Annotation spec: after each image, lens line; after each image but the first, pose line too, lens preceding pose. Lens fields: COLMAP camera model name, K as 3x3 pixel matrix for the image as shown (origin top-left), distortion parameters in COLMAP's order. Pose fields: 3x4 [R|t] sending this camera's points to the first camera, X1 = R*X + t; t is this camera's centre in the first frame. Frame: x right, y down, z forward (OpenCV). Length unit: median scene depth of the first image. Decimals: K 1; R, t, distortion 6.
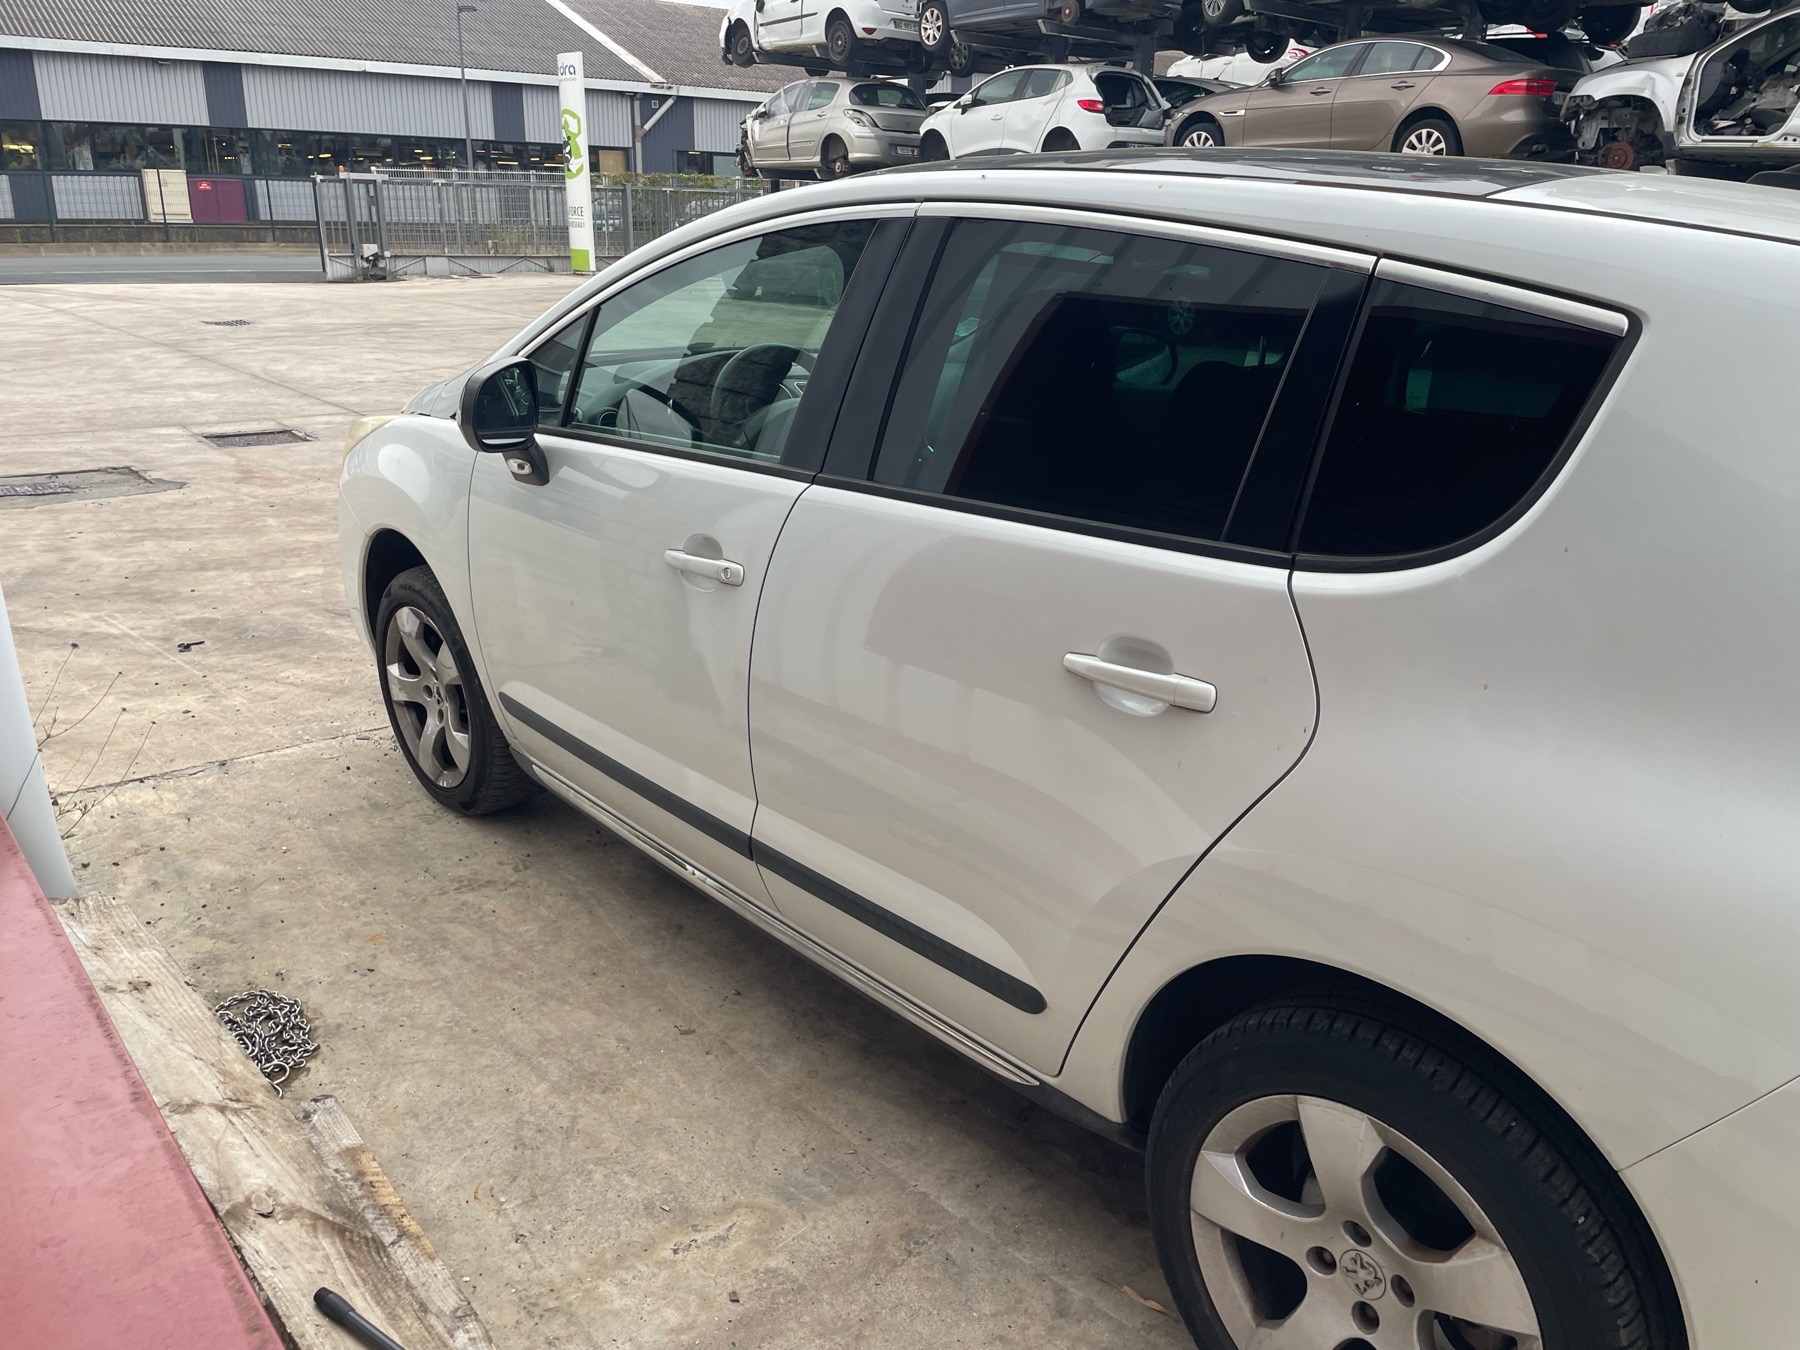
lens RADIAL K [[1364.7, 0, 917.6], [0, 1364.7, 725.3], [0, 0, 1]] dist [0.078954, -0.102381]
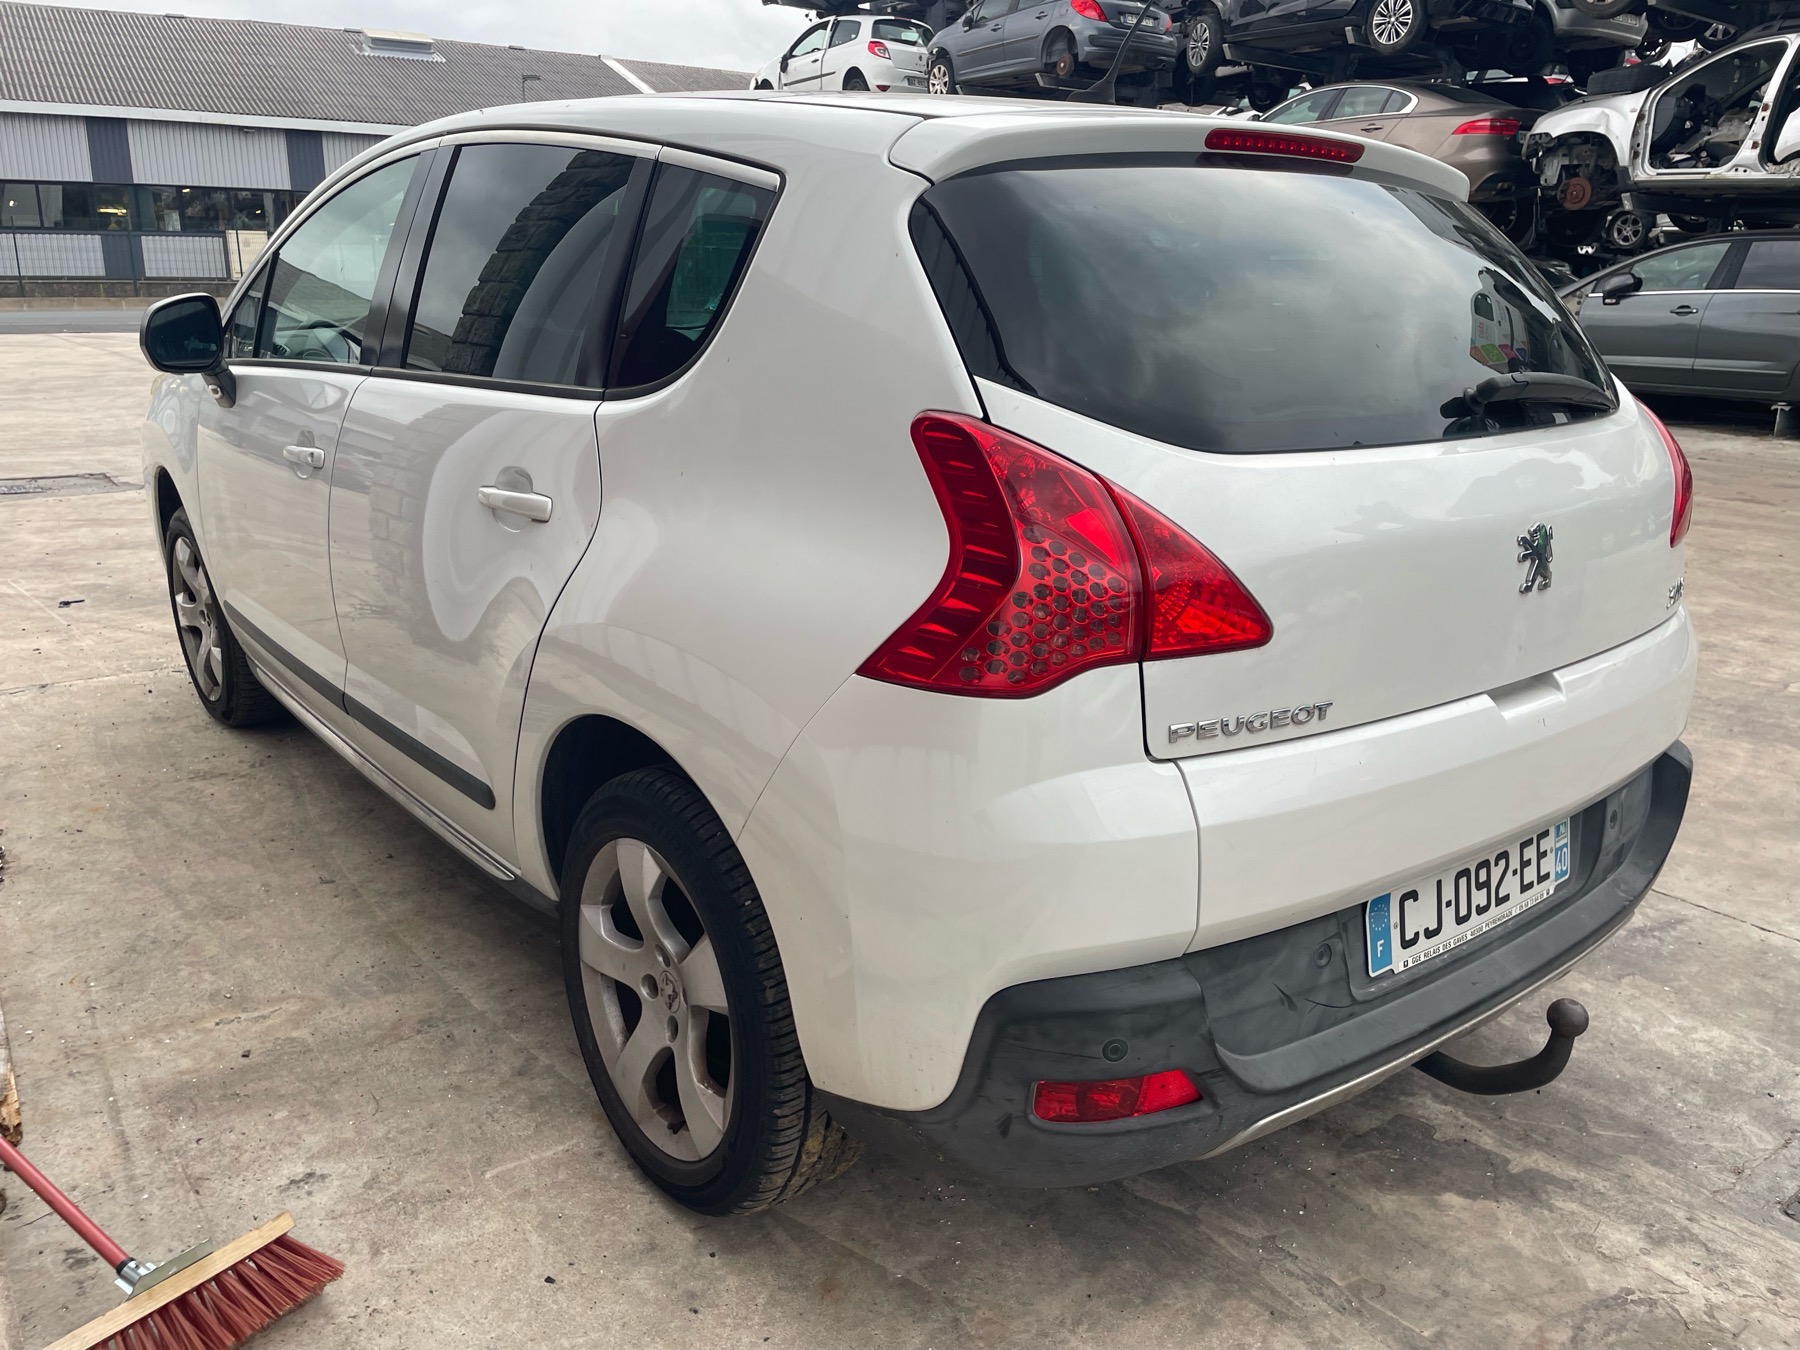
lens RADIAL K [[1364.7, 0, 889.4], [0, 1364.7, 710.6], [0, 0, 1]] dist [0.078954, -0.102381]
pose [[0.998201, 0.014093, -0.058280, 0.112963], [-0.016820, 0.998773, -0.046572, 0.040293], [0.057552, 0.047468, 0.997213, -0.035967]]
